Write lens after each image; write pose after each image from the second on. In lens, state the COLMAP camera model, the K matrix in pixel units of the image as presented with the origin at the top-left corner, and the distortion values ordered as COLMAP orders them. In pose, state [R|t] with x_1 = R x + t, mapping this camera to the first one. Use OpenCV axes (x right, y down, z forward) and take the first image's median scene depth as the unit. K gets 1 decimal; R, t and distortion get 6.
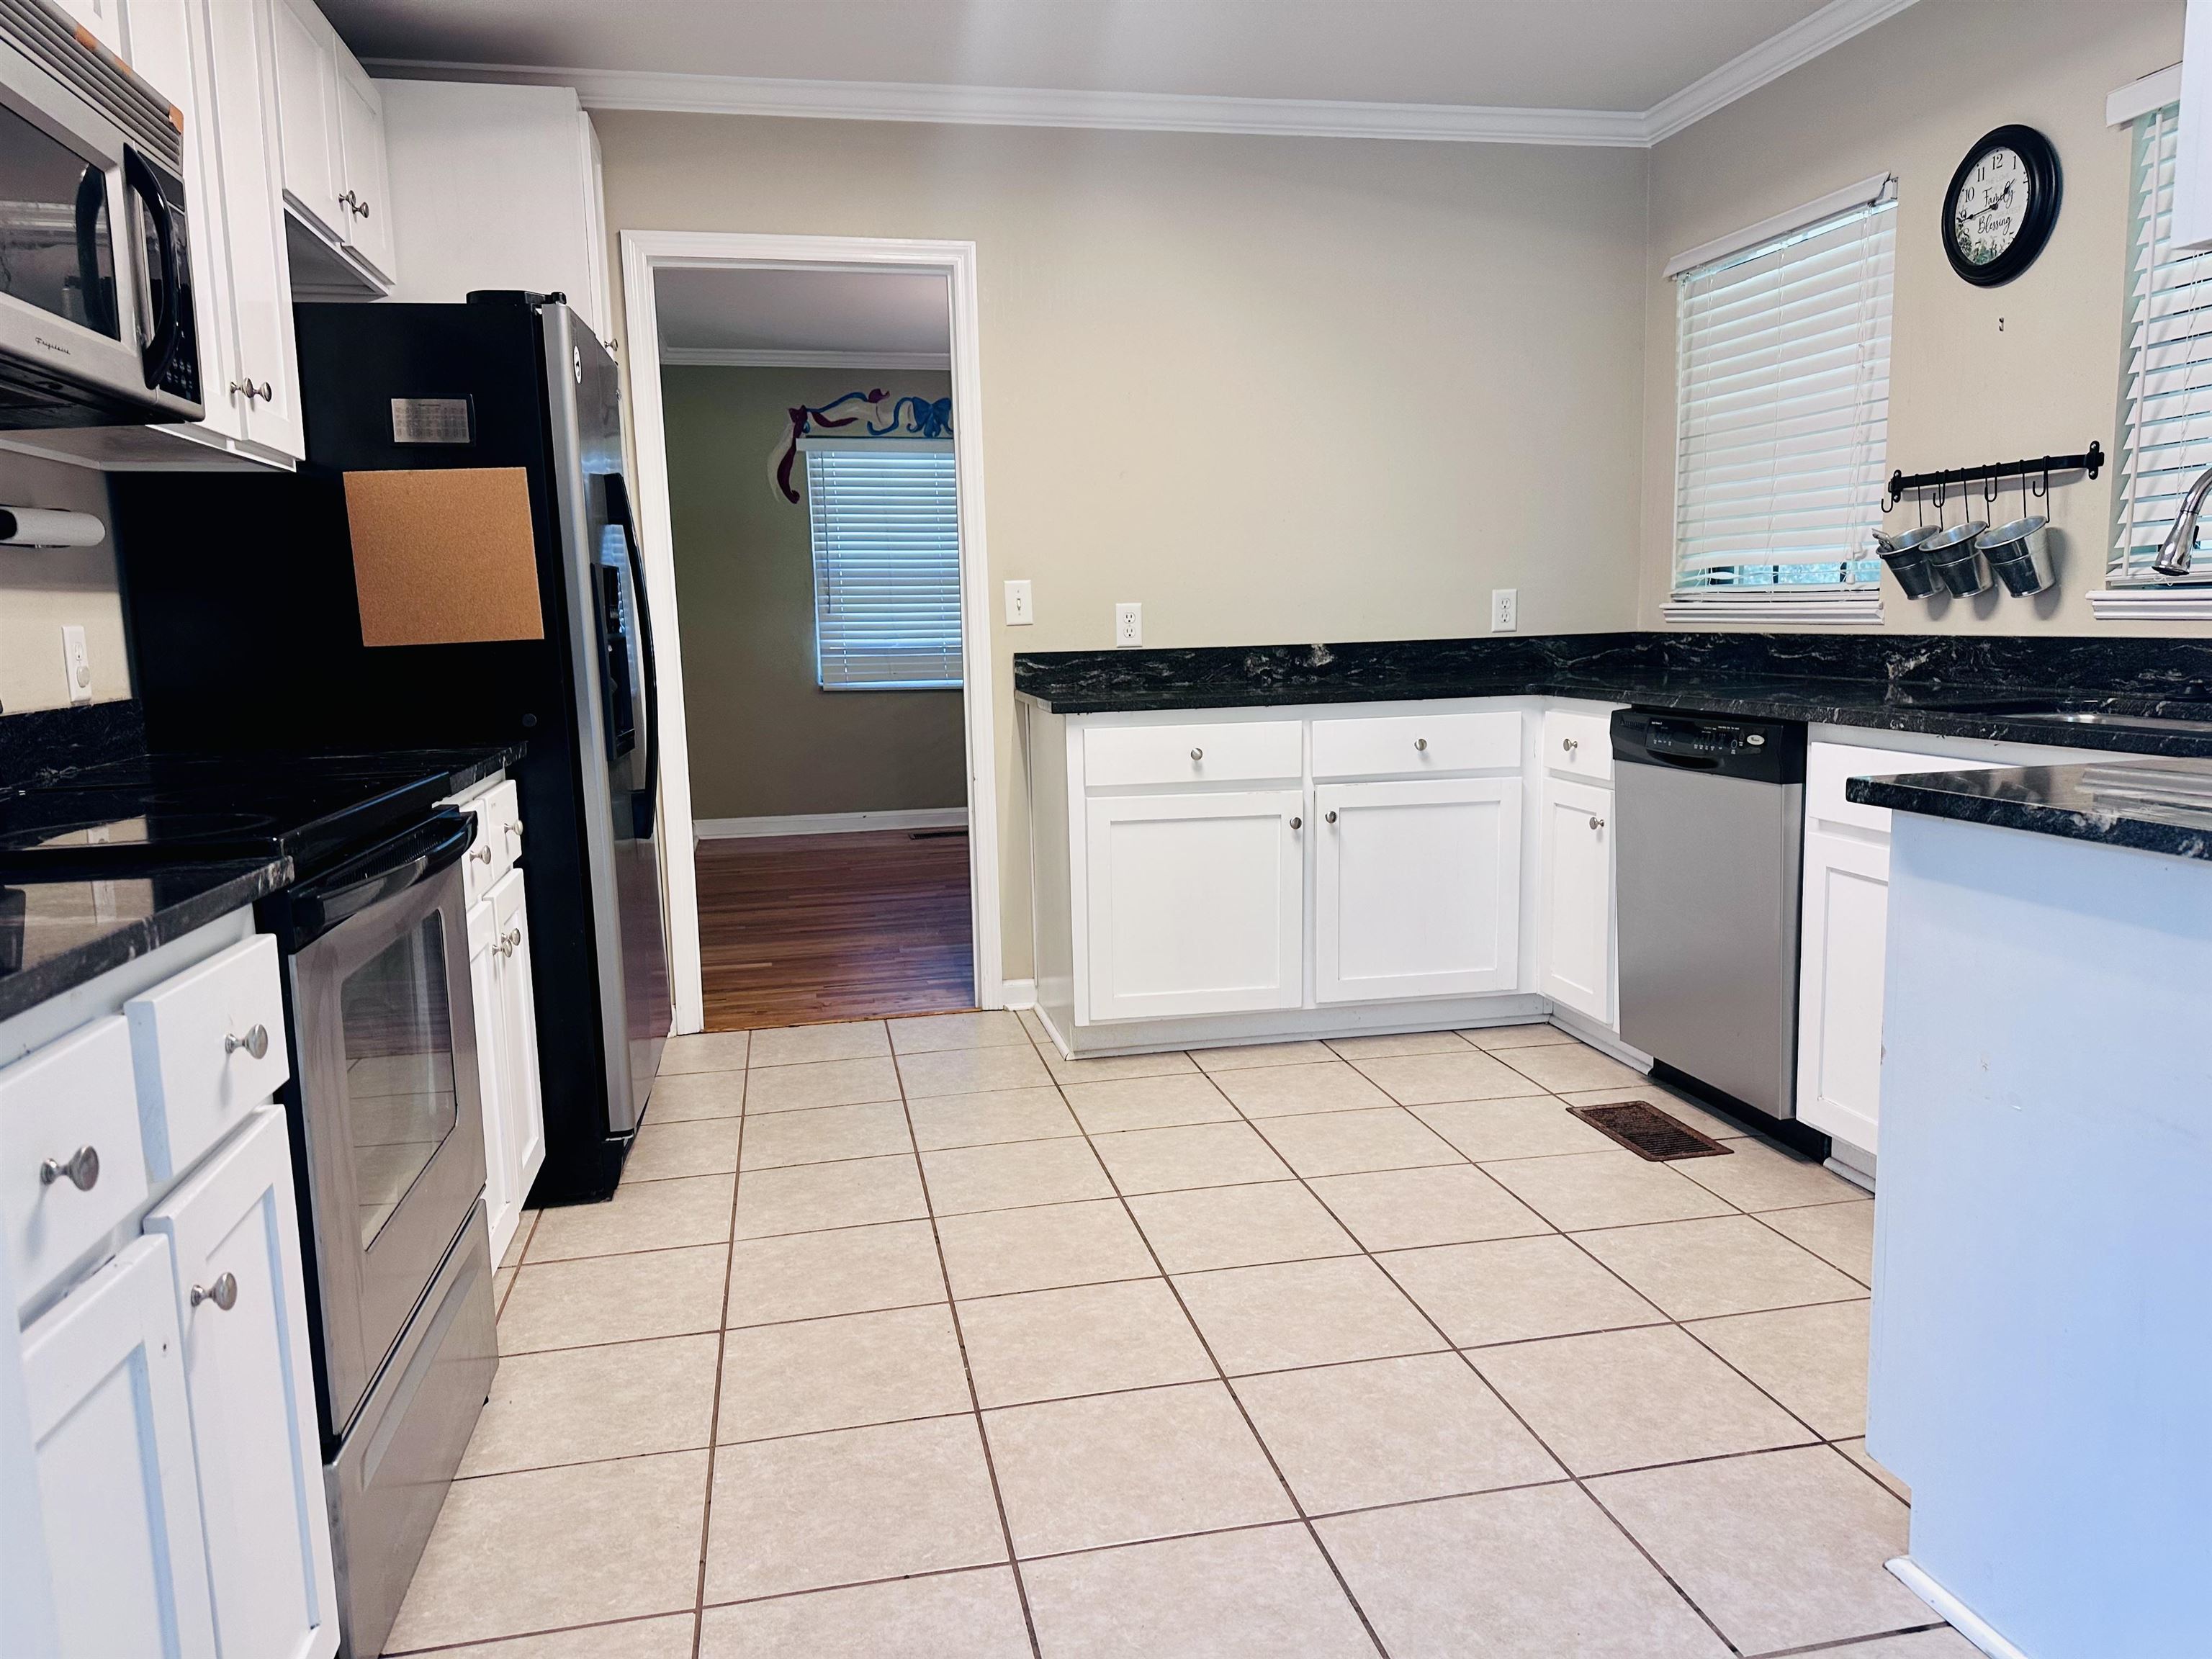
lens RADIAL K [[1571.5, 0, 1106.0], [0, 1571.5, 829.5], [0, 0, 1]] dist [0.062745, -0.077879]
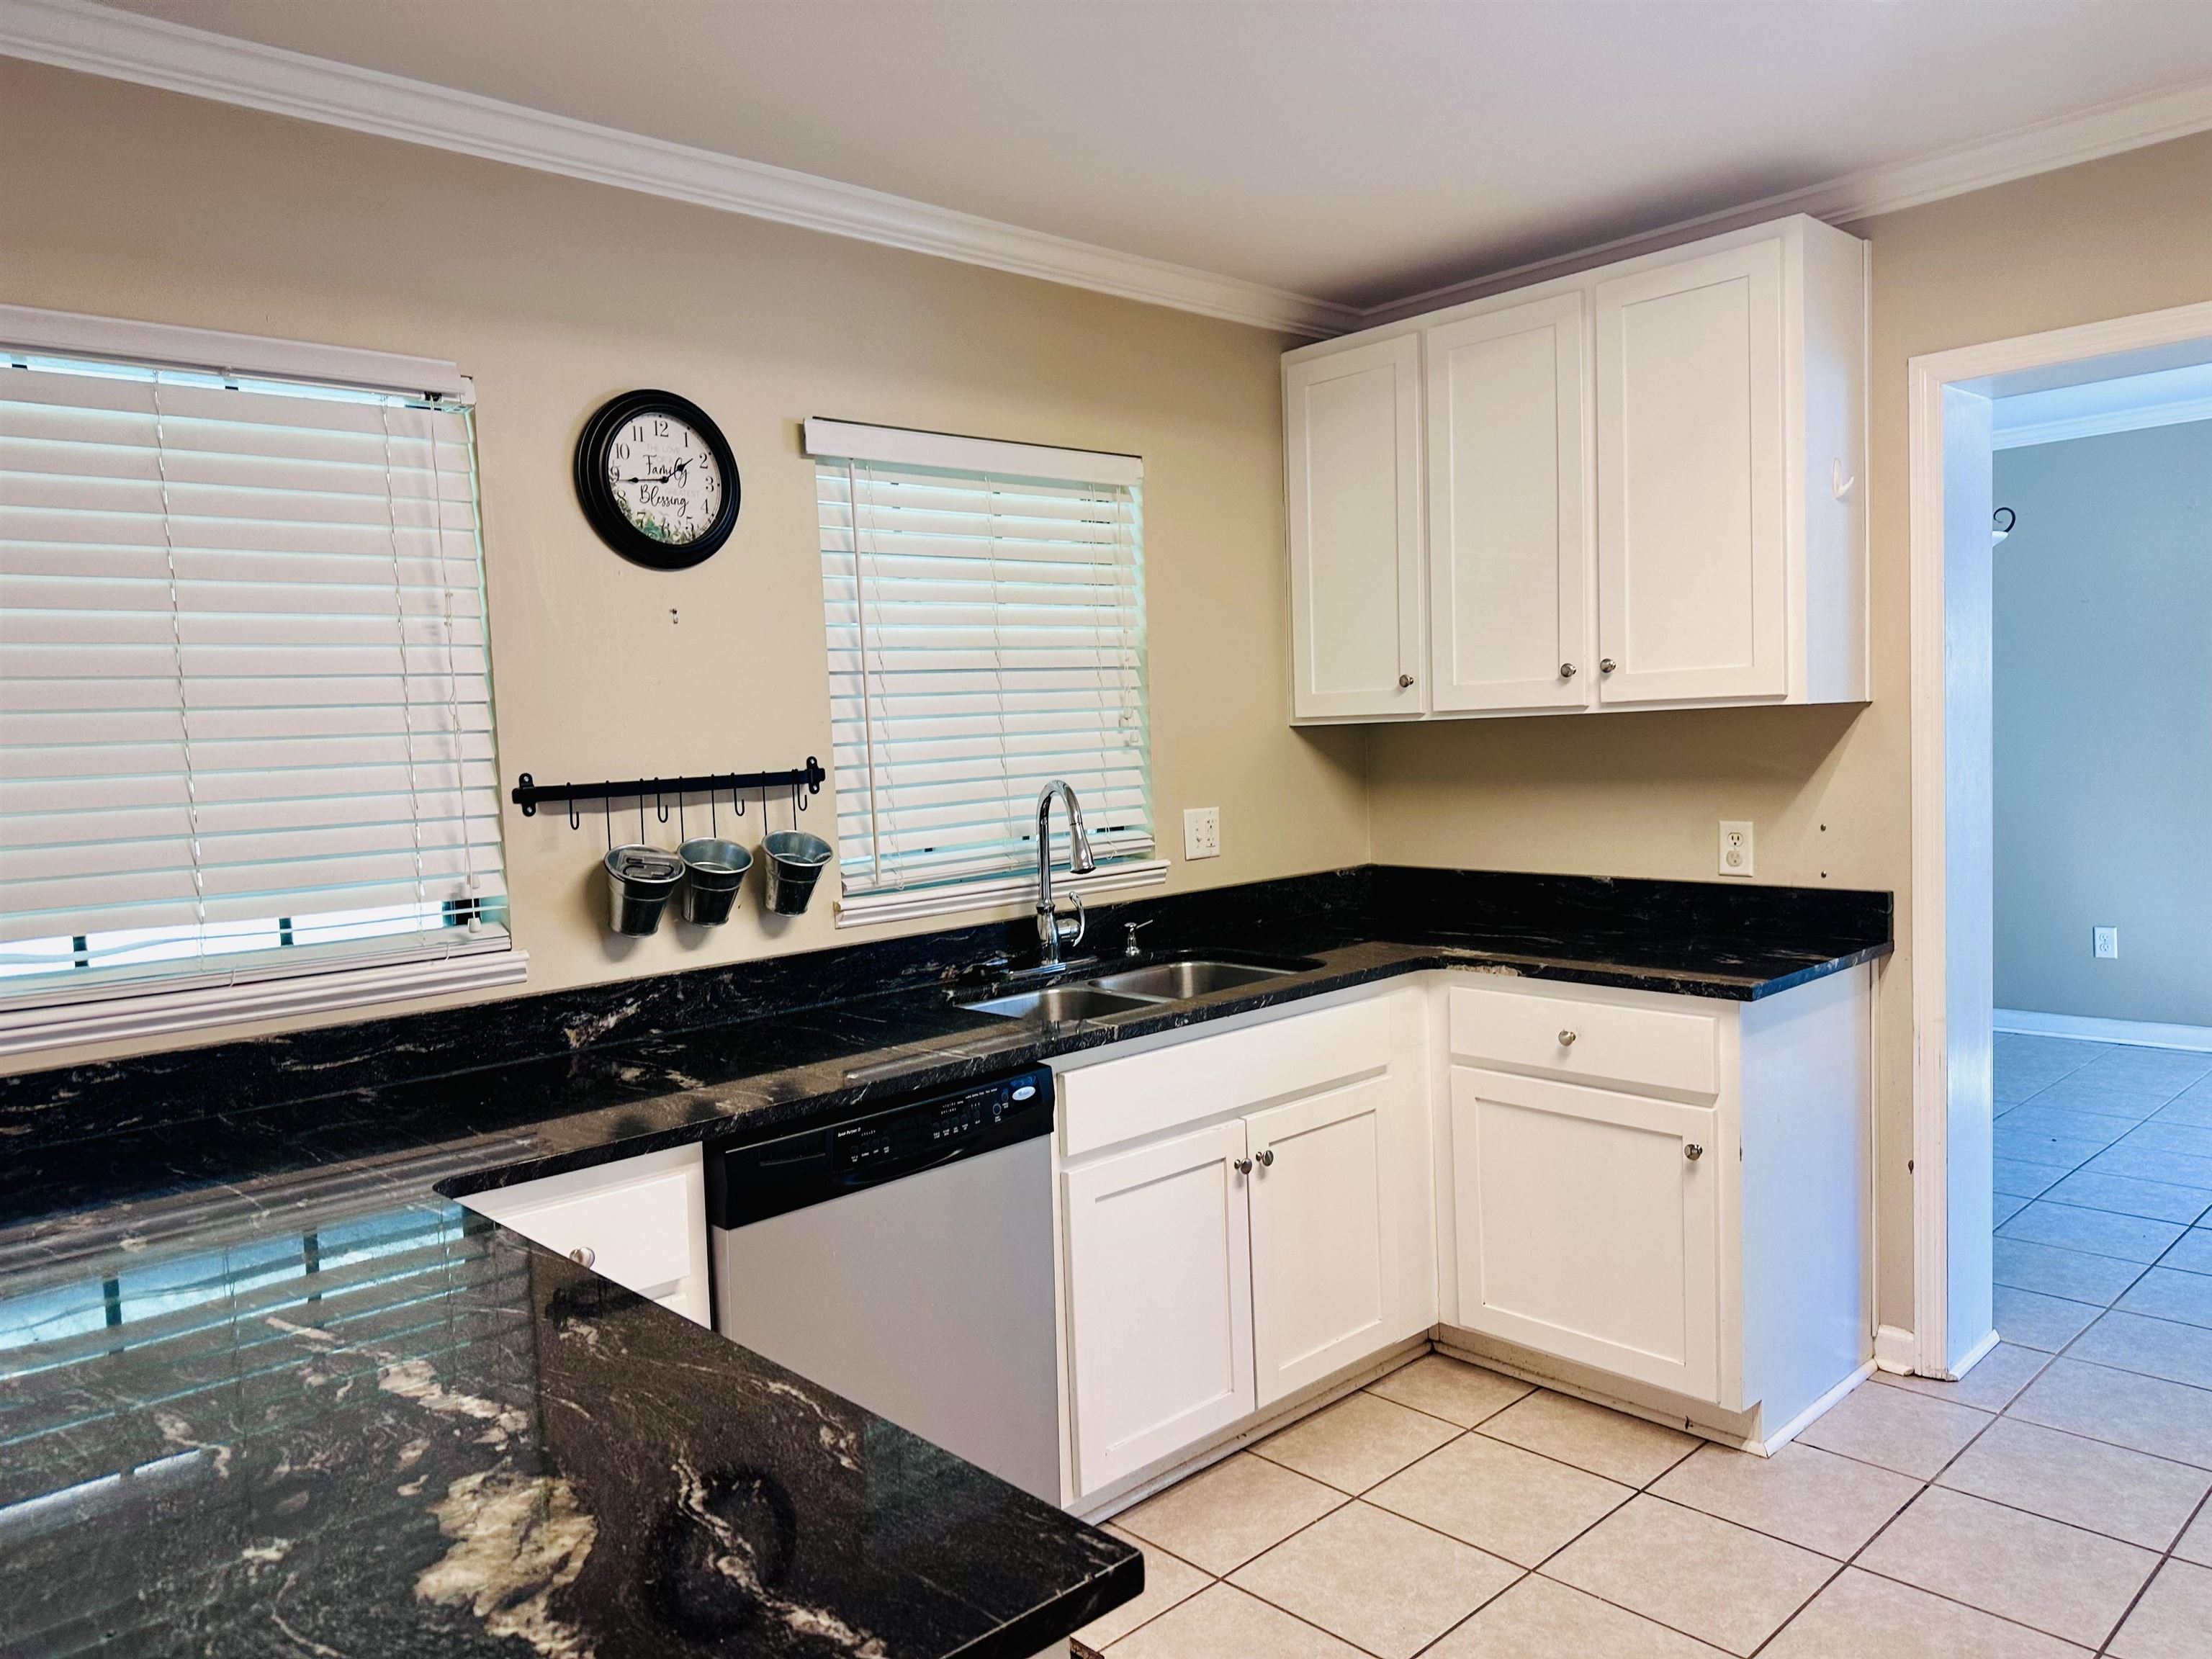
lens RADIAL K [[1571.5, 0, 1106.0], [0, 1571.5, 829.5], [0, 0, 1]] dist [0.062745, -0.077879]
pose [[-0.524471, -0.010166, 0.851368, -0.290927], [0.173867, 0.977579, 0.118781, -0.260187], [-0.833487, 0.210322, -0.510944, 1.247631]]
